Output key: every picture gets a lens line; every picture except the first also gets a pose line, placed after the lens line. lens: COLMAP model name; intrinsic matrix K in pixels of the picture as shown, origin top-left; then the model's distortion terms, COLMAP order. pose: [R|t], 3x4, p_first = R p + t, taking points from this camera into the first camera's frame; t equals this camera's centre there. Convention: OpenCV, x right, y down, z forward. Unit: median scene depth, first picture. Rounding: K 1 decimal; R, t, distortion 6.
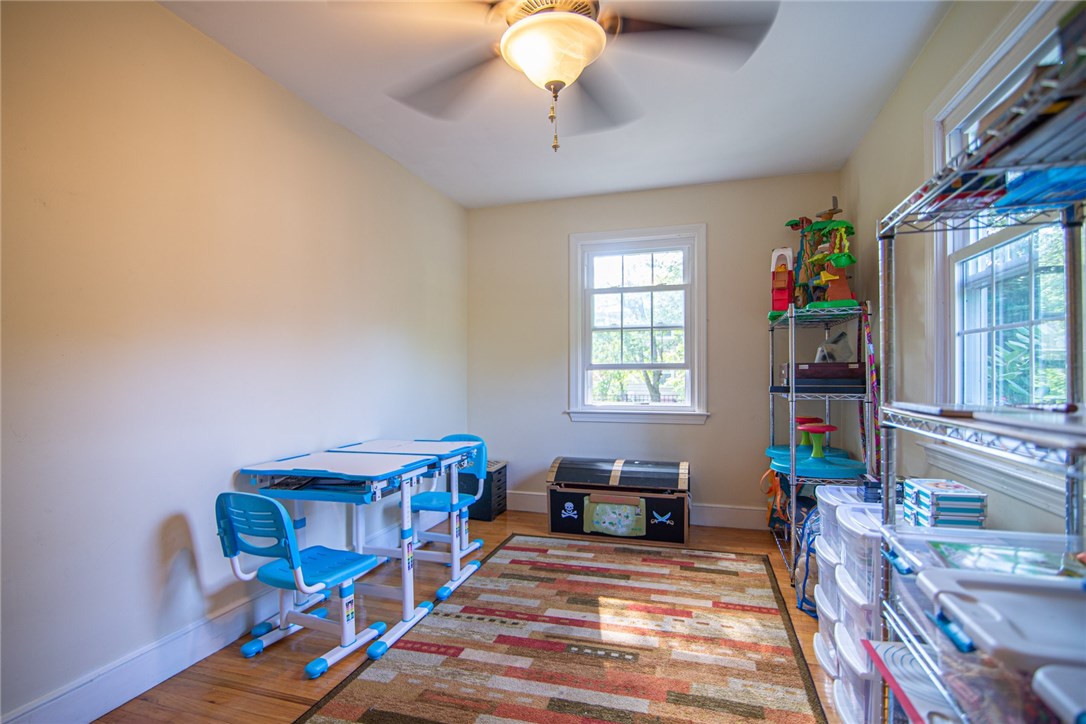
lens RADIAL K [[515.7, 0, 547.5], [0, 515.7, 369.4], [0, 0, 1]] dist [-0.017927, -0.000264]
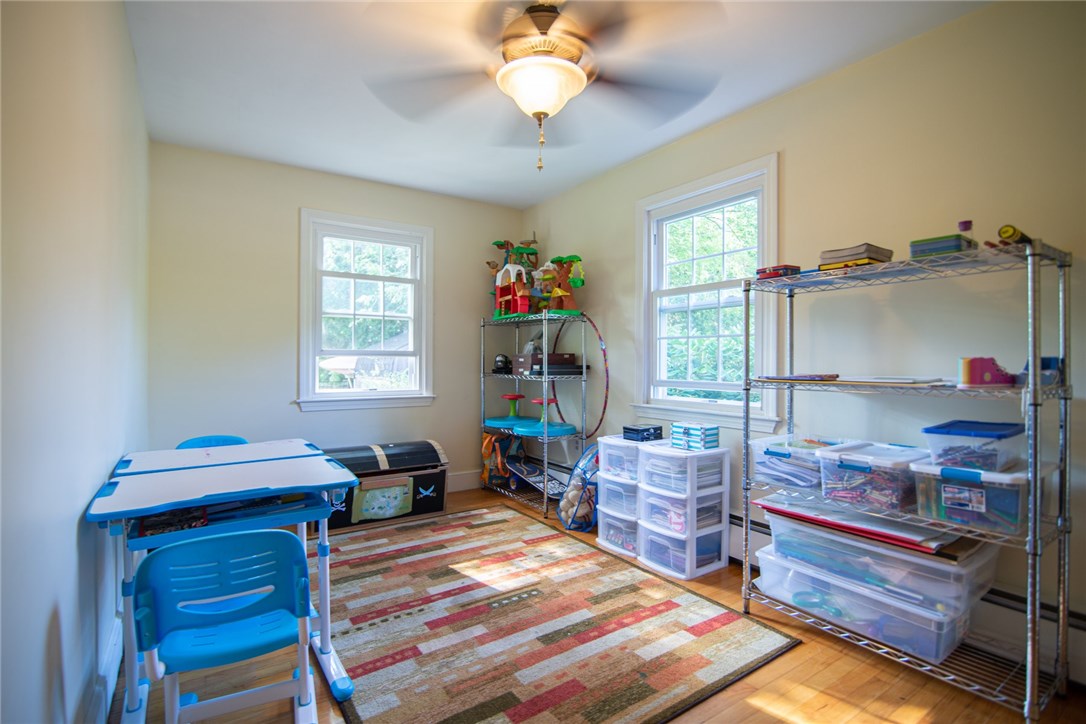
lens RADIAL K [[504.2, 0, 522.0], [0, 504.2, 355.5], [0, 0, 1]] dist [-0.018191, -0.000478]
pose [[0.645860, 0.014047, 0.763327, -0.550109], [-0.012826, 0.999889, -0.007547, 0.003934], [-0.763348, -0.004916, 0.645968, 0.178182]]
